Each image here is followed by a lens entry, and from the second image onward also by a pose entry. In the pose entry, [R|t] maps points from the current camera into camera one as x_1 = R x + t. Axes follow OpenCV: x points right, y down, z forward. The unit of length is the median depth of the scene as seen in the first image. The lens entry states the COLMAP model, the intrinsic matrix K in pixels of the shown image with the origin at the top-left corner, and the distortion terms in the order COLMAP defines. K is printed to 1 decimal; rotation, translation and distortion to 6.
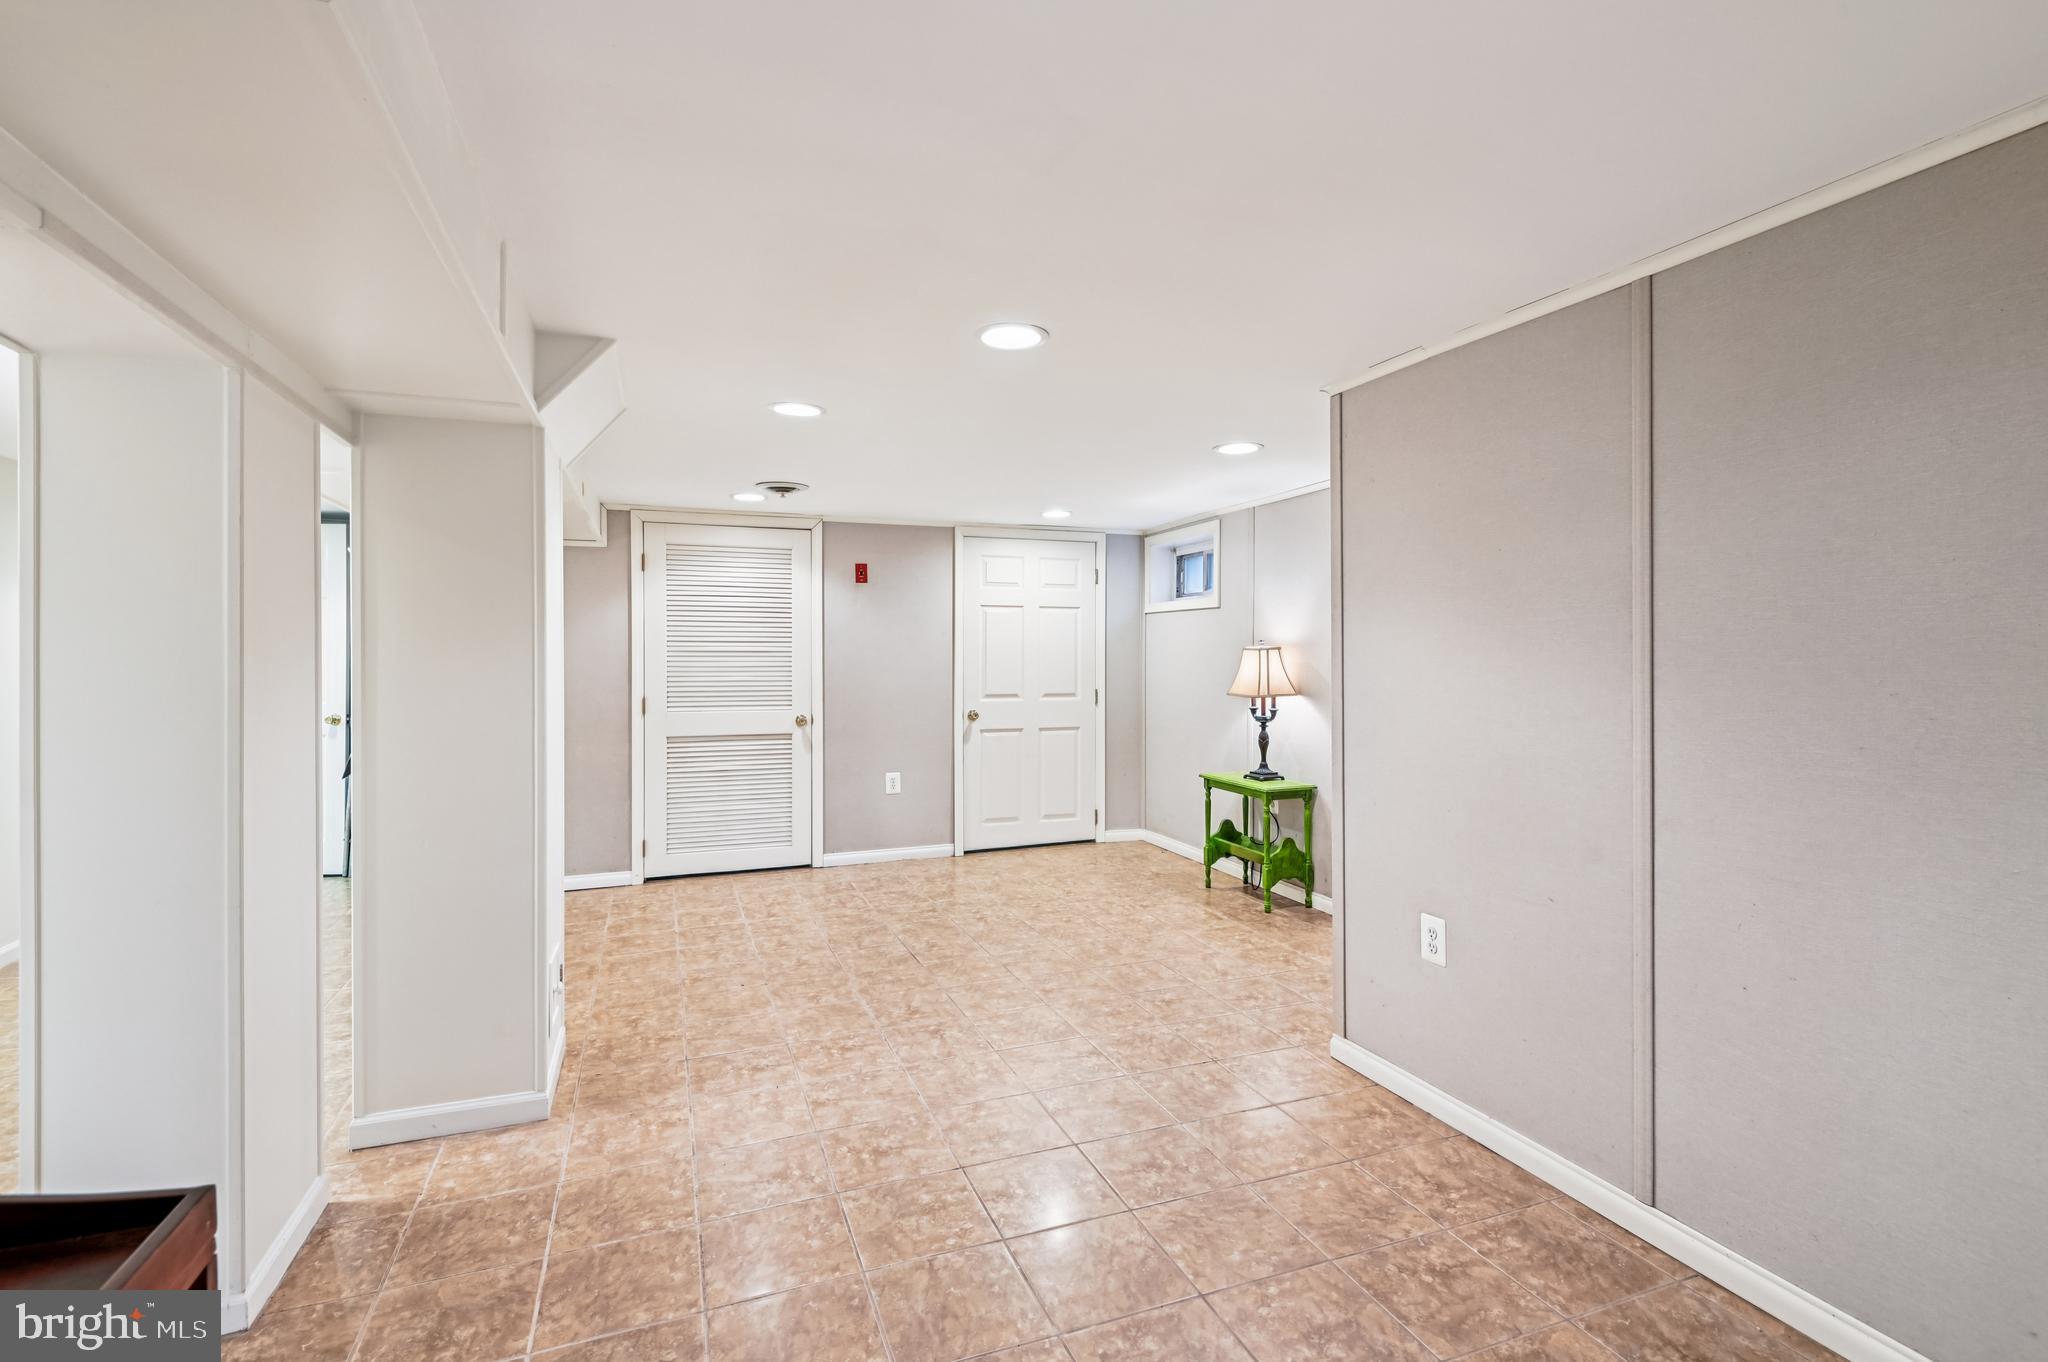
lens RADIAL K [[981.1, 0, 1025.3], [0, 981.1, 668.0], [0, 0, 1]] dist [0.000155, 0.000019]
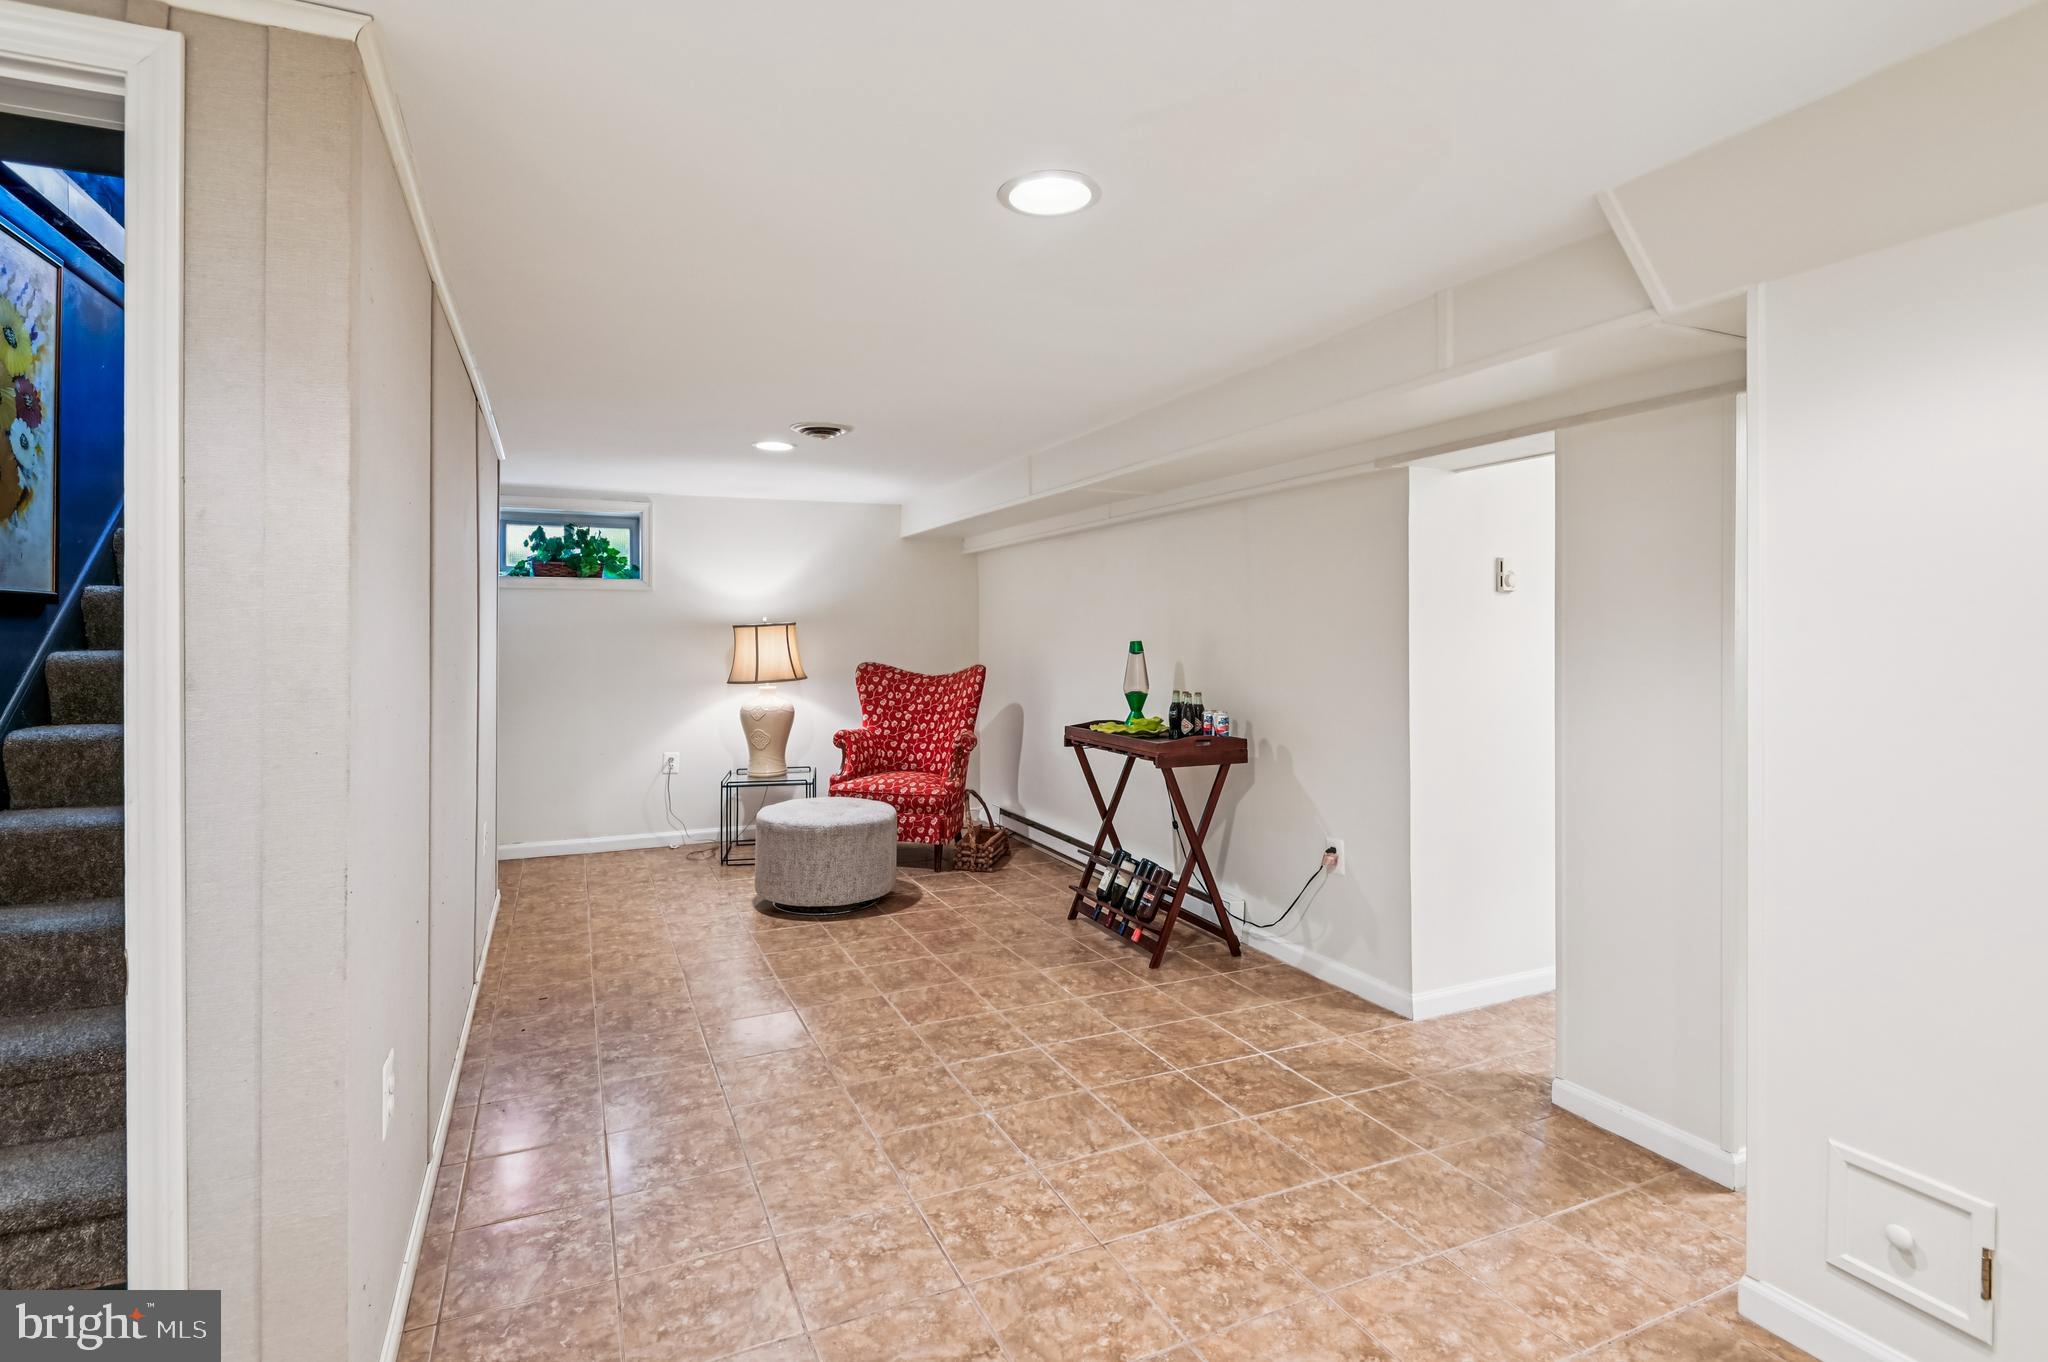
lens RADIAL K [[981.1, 0, 1021.4], [0, 981.1, 659.5], [0, 0, 1]] dist [0.000155, 0.000019]
pose [[-0.997299, 0.007259, -0.073095, 0.067821], [0.004629, 0.999338, 0.036088, -0.024508], [0.073309, 0.035653, -0.996672, 1.997742]]
